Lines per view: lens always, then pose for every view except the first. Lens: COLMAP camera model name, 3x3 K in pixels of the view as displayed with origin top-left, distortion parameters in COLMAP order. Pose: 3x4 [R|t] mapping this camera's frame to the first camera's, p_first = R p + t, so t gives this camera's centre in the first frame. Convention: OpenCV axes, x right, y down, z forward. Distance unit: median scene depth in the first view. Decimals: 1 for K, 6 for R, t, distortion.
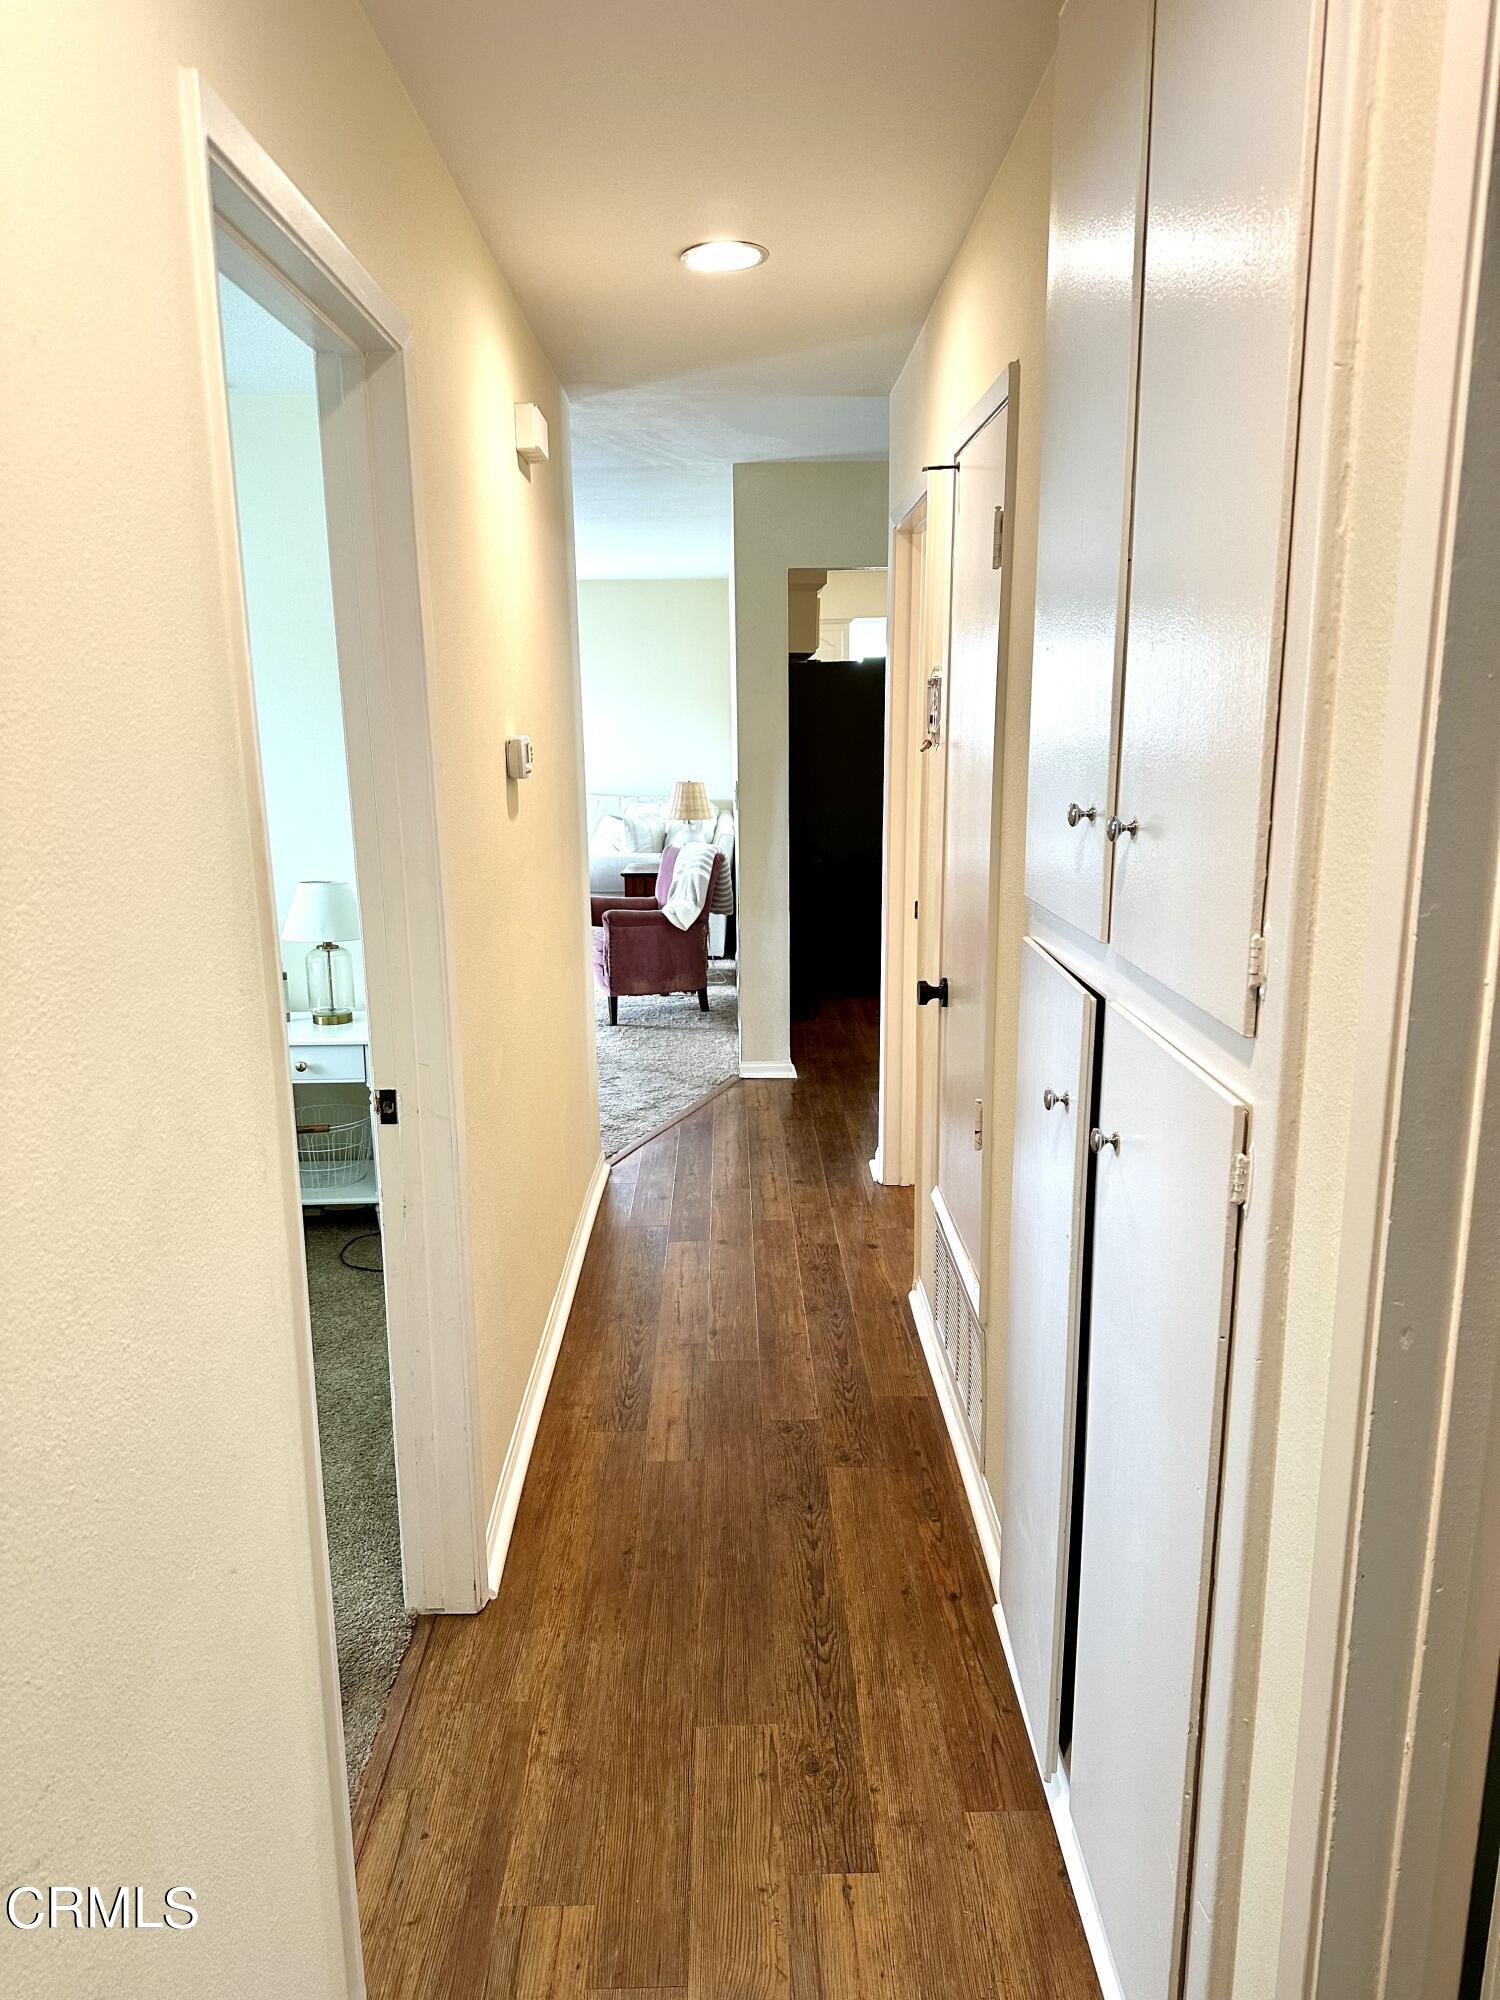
lens RADIAL K [[1402.0, 0, 750.0], [0, 1402.0, 1000.0], [0, 0, 1]] dist [0.108072, -0.171468]
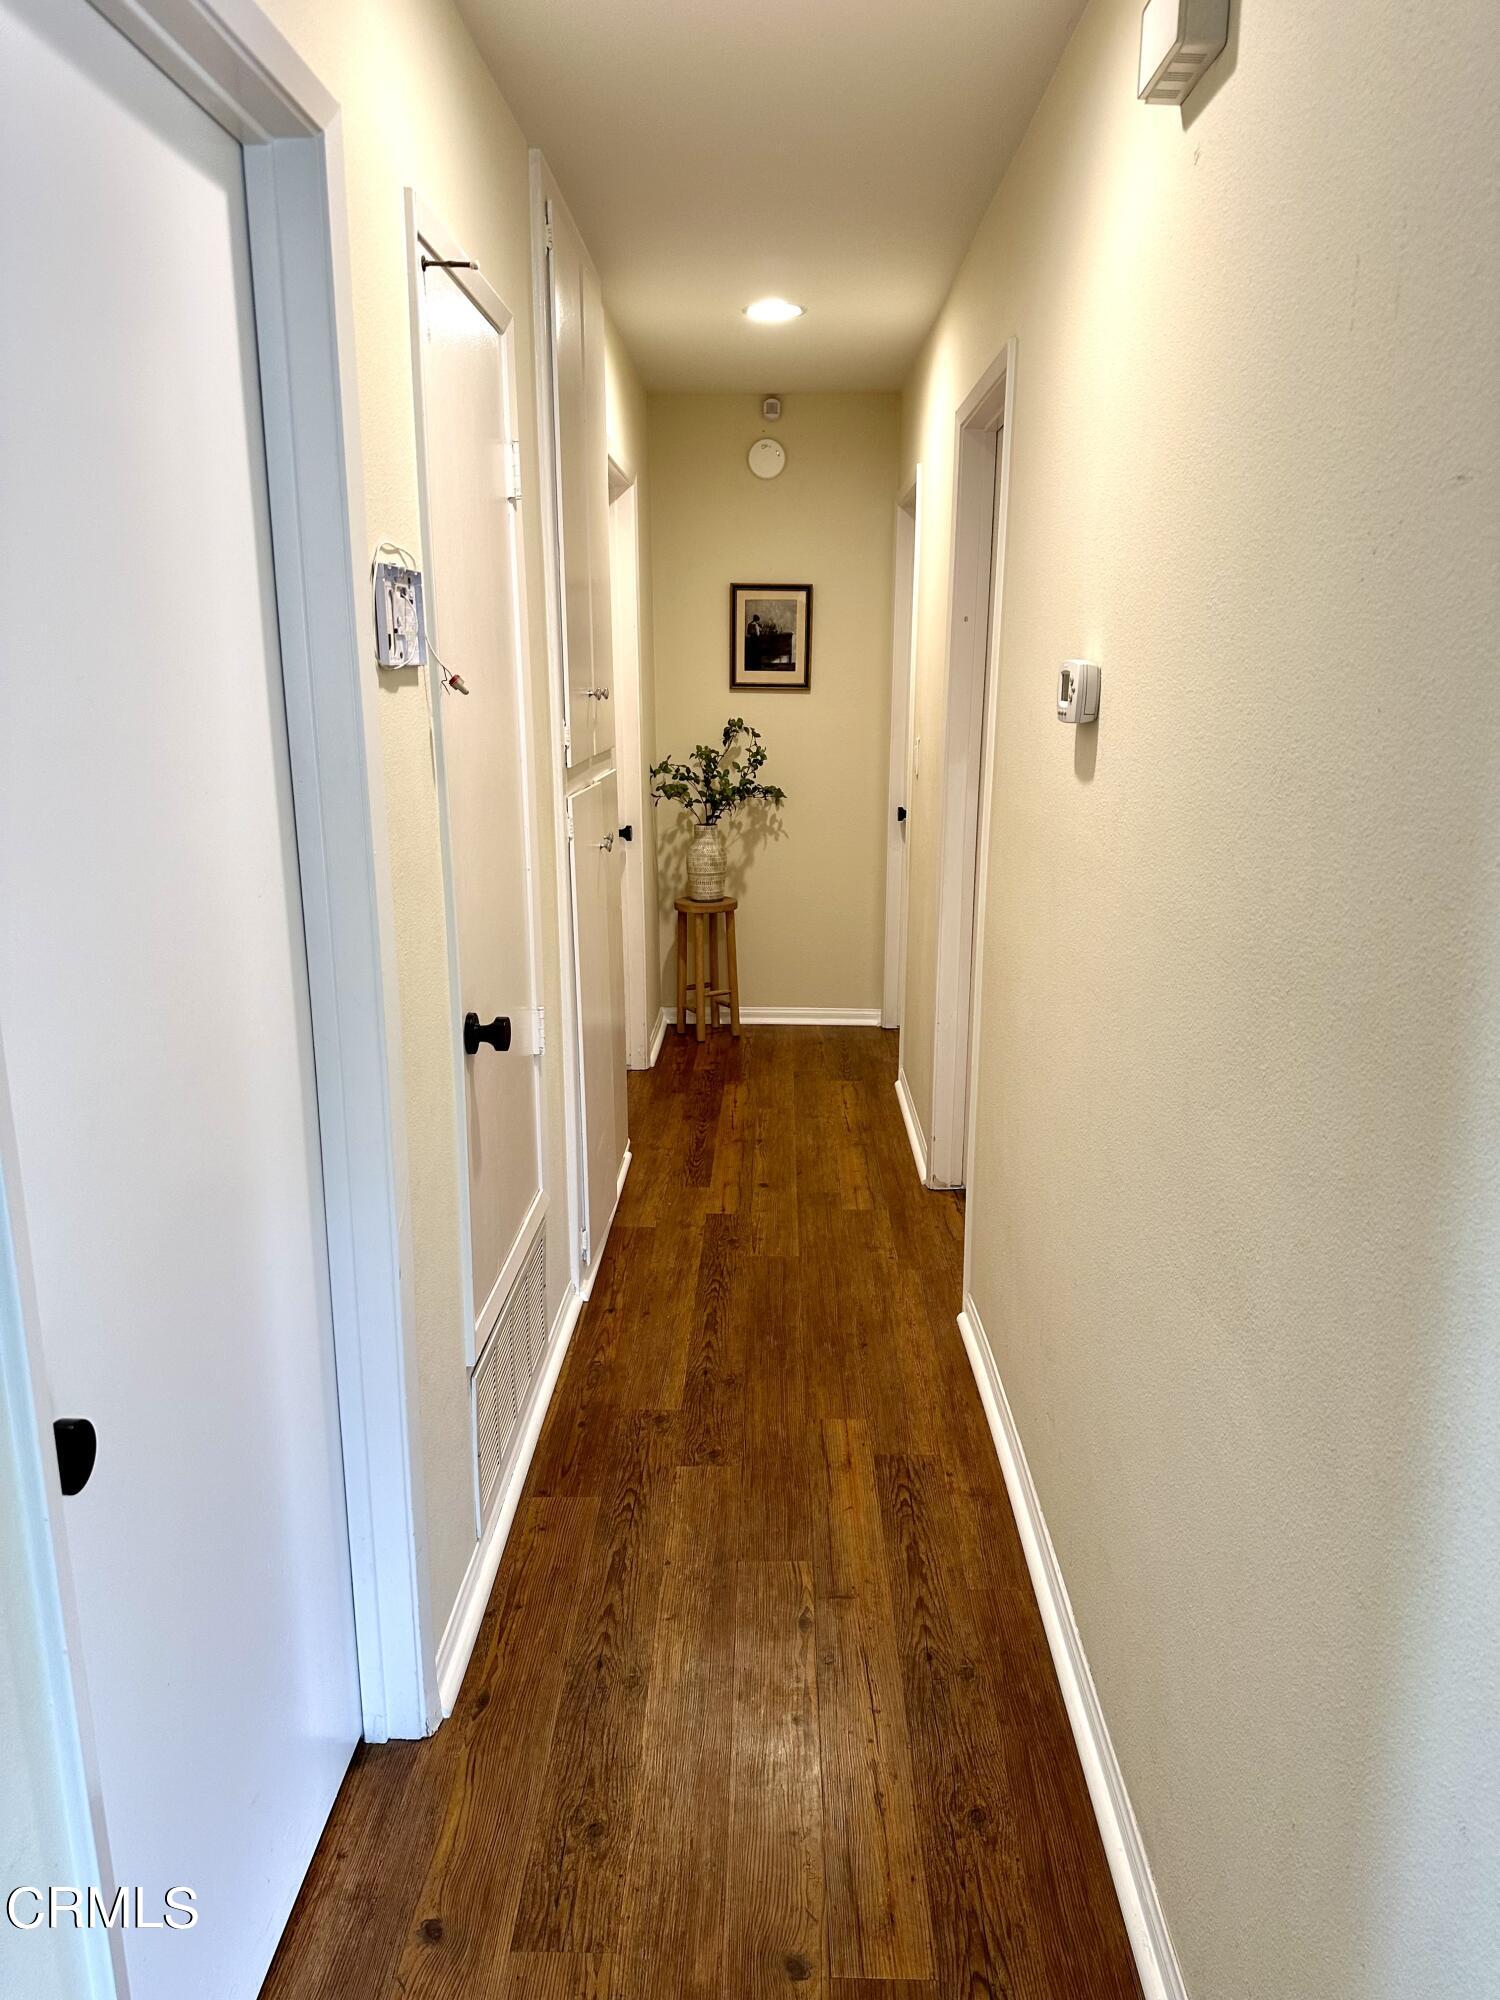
lens RADIAL K [[1402.0, 0, 750.0], [0, 1402.0, 1000.0], [0, 0, 1]] dist [0.108072, -0.171468]
pose [[-0.999352, 0.002001, 0.035946, -0.030176], [0.017175, 0.904004, 0.427178, -0.349927], [-0.031640, 0.427519, -0.903453, 1.775431]]
